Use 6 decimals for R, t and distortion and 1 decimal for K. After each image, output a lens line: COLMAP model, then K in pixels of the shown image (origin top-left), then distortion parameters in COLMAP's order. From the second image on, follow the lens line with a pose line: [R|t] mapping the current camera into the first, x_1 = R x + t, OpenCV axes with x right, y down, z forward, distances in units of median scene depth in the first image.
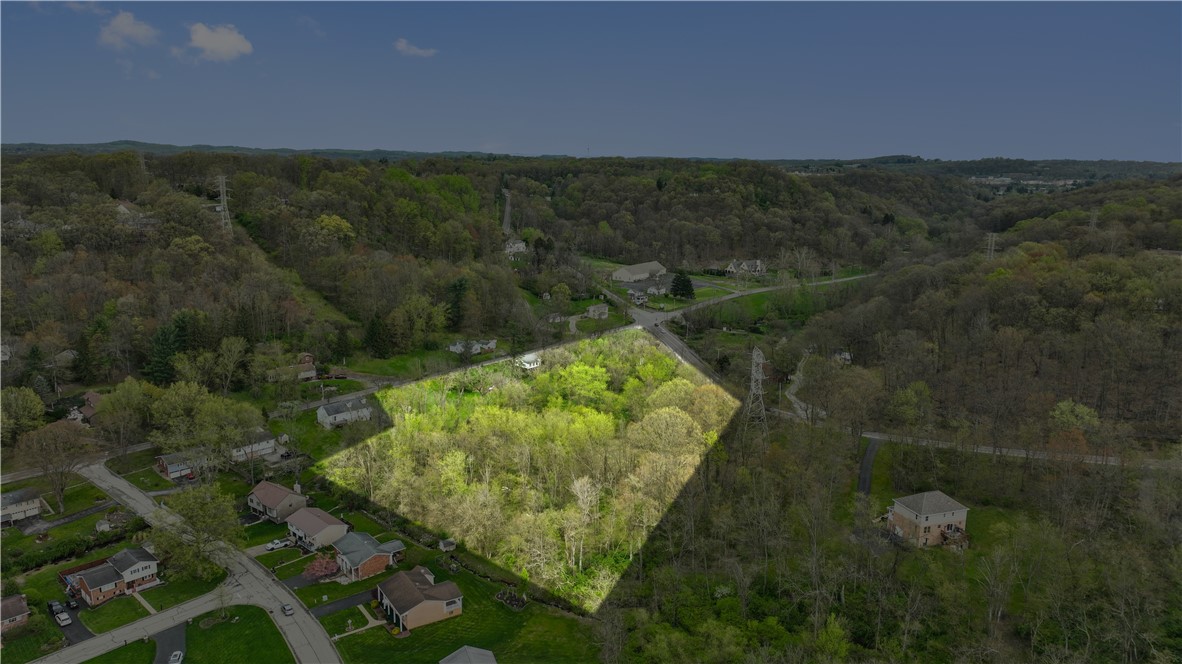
lens RADIAL K [[822.6, 0, 592.5], [0, 822.6, 333.6], [0, 0, 1]] dist [0.007417, 0.002238]
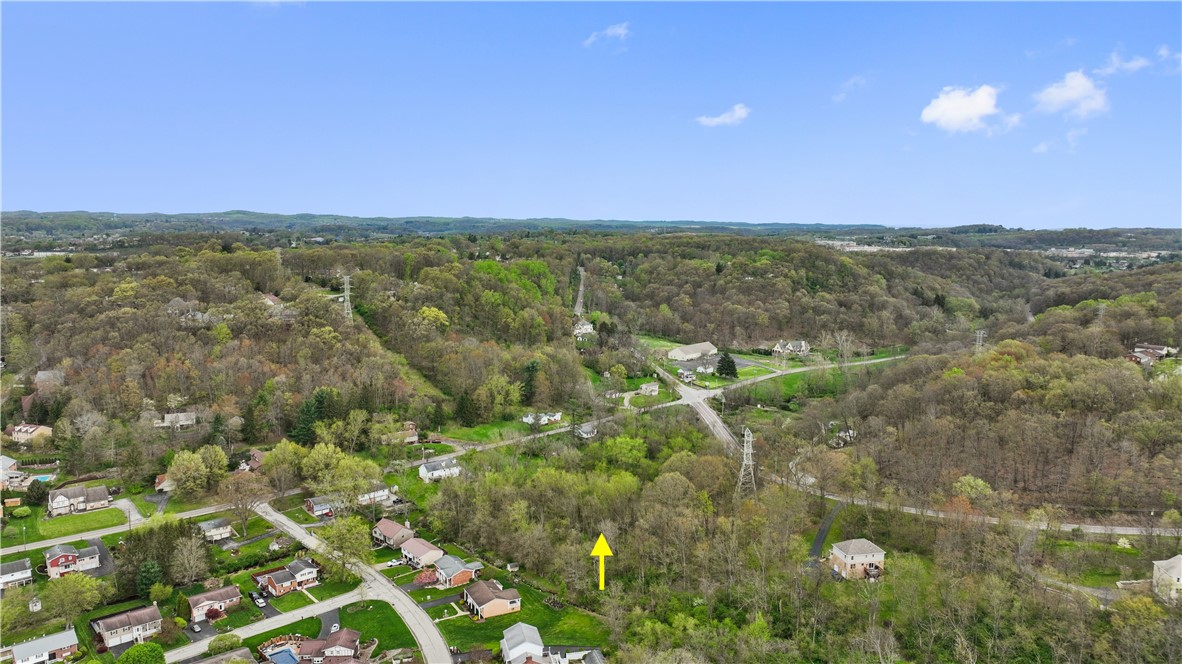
lens RADIAL K [[822.6, 0, 590.8], [0, 822.6, 330.6], [0, 0, 1]] dist [0.007417, 0.002238]
pose [[0.994926, 0.009539, -0.100156, 0.058110], [-0.017484, 0.996741, -0.078757, -0.023116], [0.099078, 0.080108, 0.991850, -0.257756]]
